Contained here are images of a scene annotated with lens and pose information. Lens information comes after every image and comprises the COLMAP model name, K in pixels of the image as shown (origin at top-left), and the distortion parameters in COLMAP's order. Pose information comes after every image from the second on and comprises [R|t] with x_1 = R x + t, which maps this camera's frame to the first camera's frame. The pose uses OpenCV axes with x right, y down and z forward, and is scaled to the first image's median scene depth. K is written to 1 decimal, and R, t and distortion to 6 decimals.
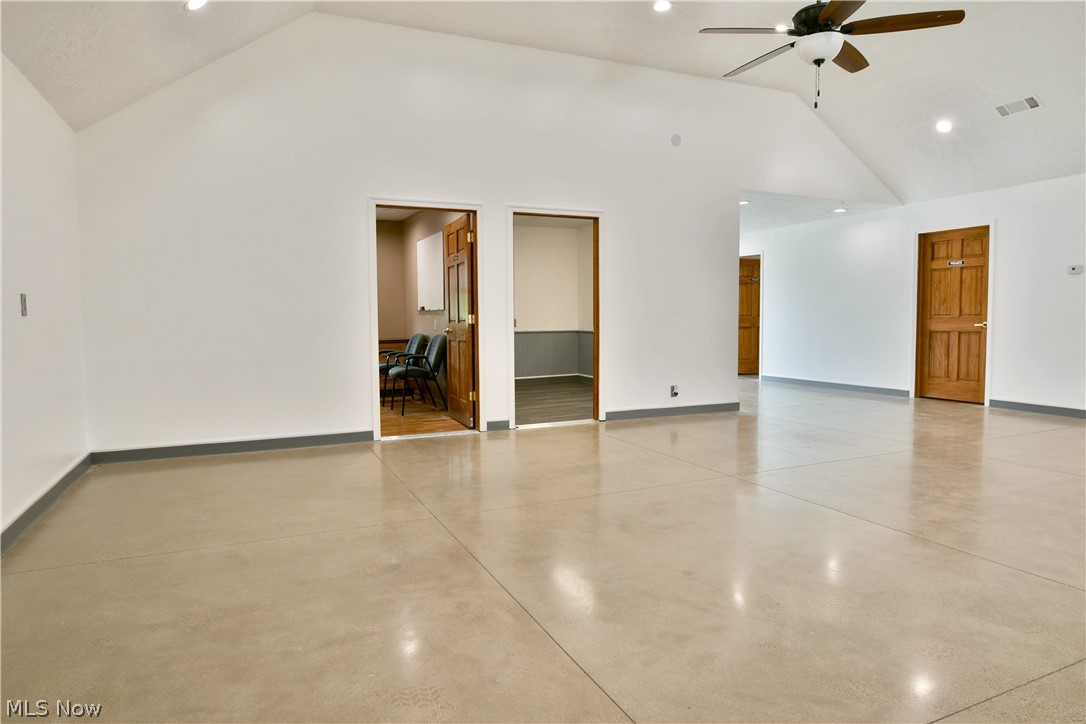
lens RADIAL K [[654.7, 0, 538.9], [0, 654.7, 358.9], [0, 0, 1]] dist [-0.010128, -0.006297]
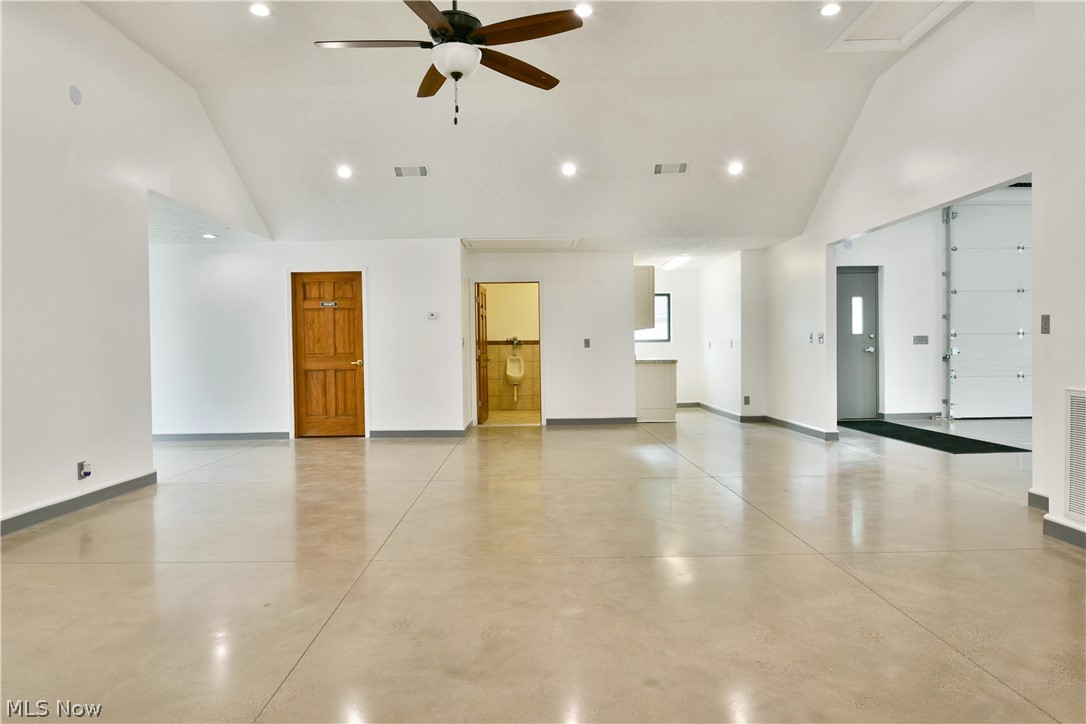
lens RADIAL K [[654.7, 0, 550.5], [0, 654.7, 361.3], [0, 0, 1]] dist [-0.010128, -0.006297]
pose [[0.403227, -0.014002, 0.914993, -0.176281], [0.068933, 0.997507, -0.015113, -0.015792], [-0.912500, 0.069167, 0.403187, 0.261849]]
